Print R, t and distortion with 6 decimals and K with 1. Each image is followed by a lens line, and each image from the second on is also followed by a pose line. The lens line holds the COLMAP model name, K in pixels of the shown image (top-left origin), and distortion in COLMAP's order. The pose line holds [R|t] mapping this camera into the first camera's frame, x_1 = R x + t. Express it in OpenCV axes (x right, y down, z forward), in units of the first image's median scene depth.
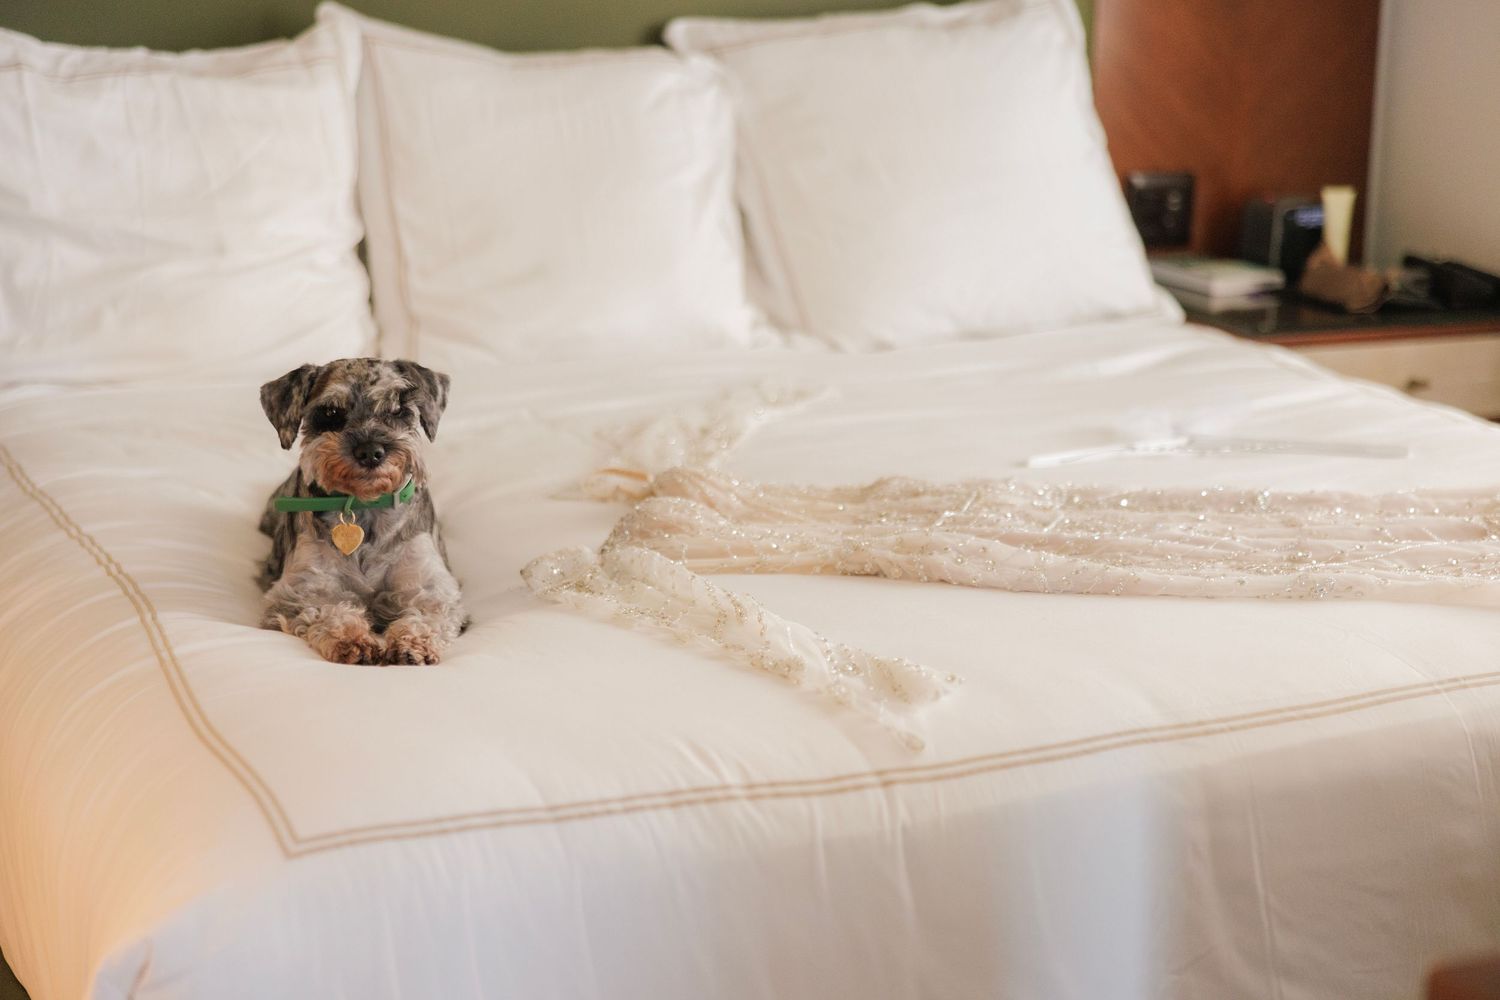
lens RADIAL K [[3022.3, 0, 750.0], [0, 3022.3, 500.0], [0, 0, 1]] dist [-0.212770, 0.230567]
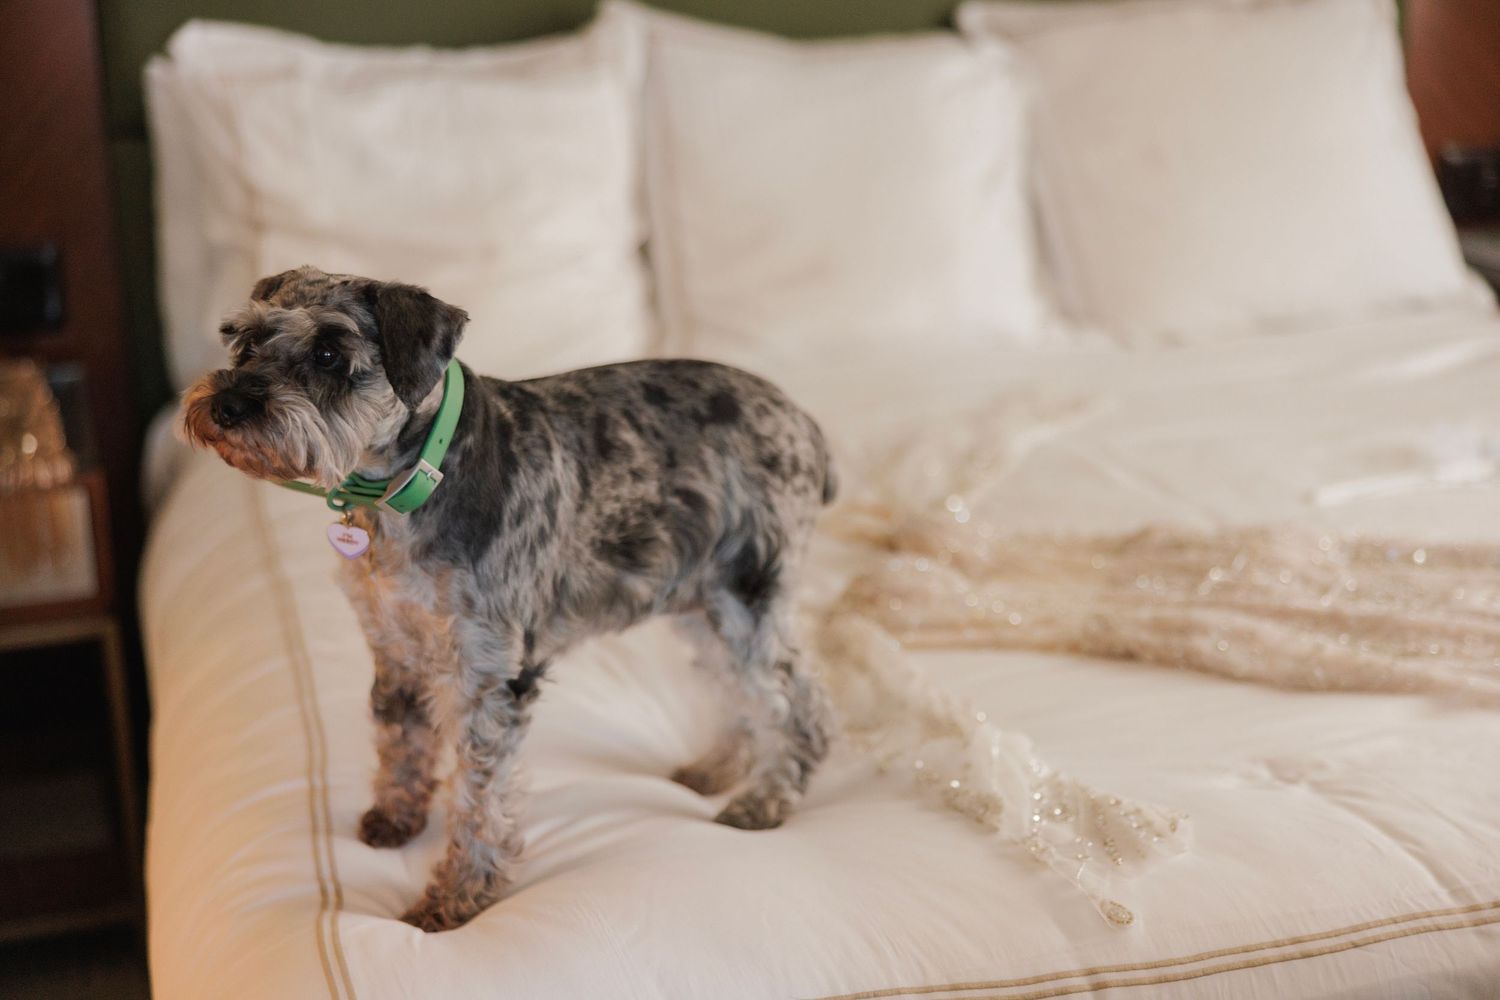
lens RADIAL K [[2063.9, 0, 750.0], [0, 2063.9, 500.0], [0, 0, 1]] dist [-0.084435, 0.040278]
pose [[0.979754, 0.019747, -0.199228, 0.047999], [0.000142, 0.995055, 0.099323, -0.073949], [0.200205, -0.097340, 0.974907, 0.353971]]
